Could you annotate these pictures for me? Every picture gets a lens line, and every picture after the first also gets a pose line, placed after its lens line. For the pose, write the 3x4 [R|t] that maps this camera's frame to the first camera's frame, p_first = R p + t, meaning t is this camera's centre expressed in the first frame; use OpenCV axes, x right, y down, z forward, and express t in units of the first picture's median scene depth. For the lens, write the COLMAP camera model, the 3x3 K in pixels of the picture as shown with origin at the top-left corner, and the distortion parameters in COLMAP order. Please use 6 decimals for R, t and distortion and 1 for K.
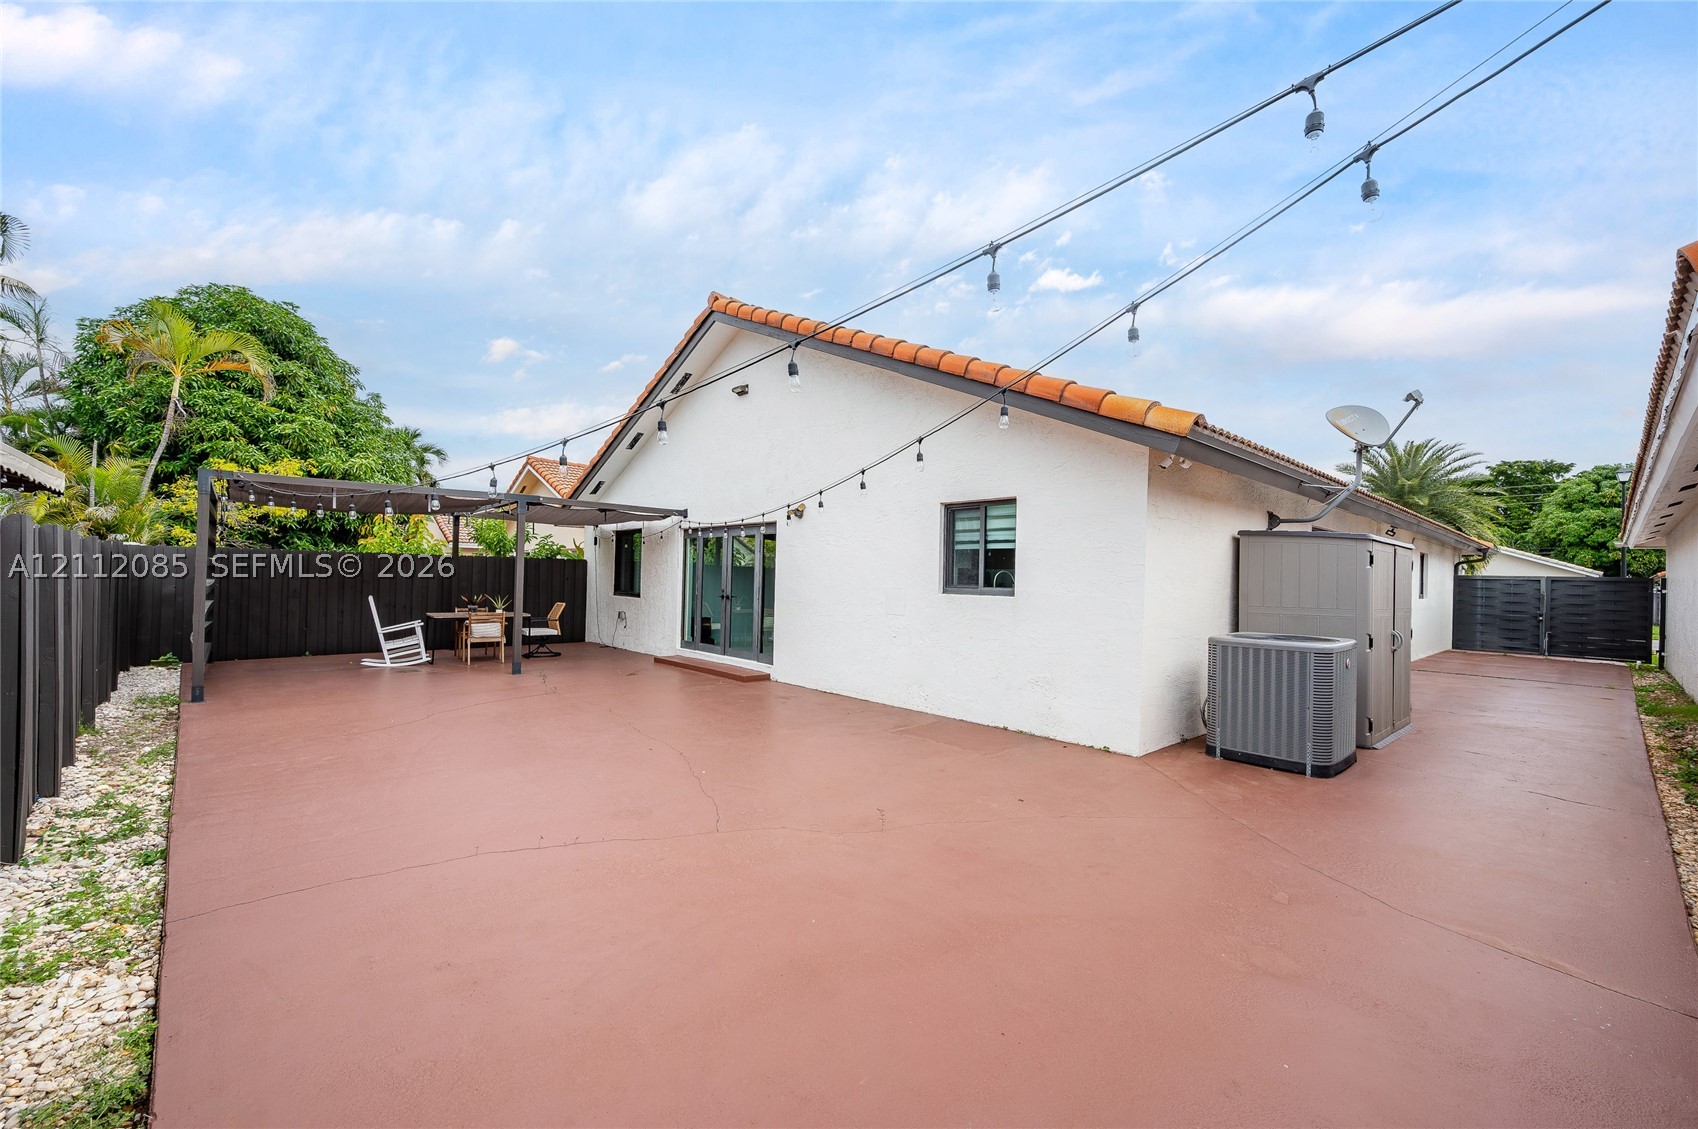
lens RADIAL K [[664.9, 0, 852.1], [0, 664.9, 579.6], [0, 0, 1]] dist [0.002512, -0.000479]
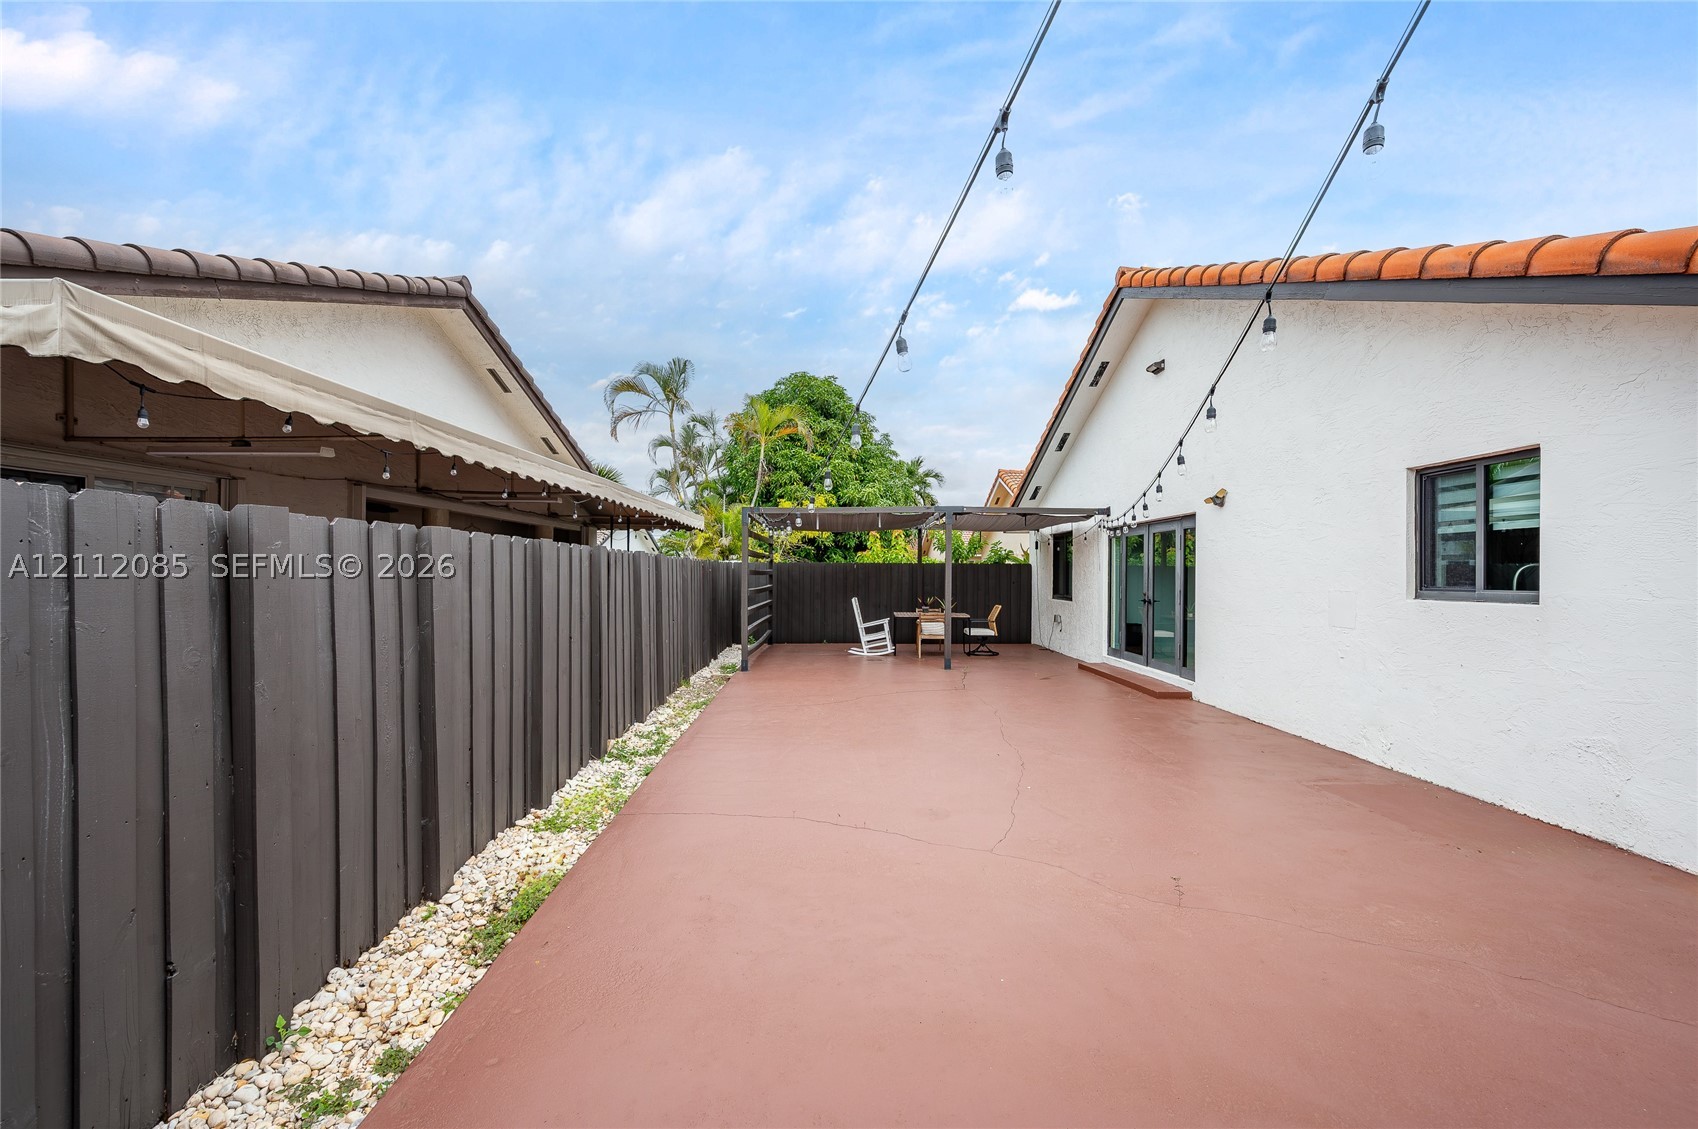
lens RADIAL K [[664.9, 0, 853.9], [0, 664.9, 581.5], [0, 0, 1]] dist [0.002512, -0.000479]
pose [[0.752960, -0.009906, -0.657991, 0.096373], [0.008387, 0.999950, -0.005457, 0.000994], [0.658012, -0.001410, 0.753006, 0.060545]]
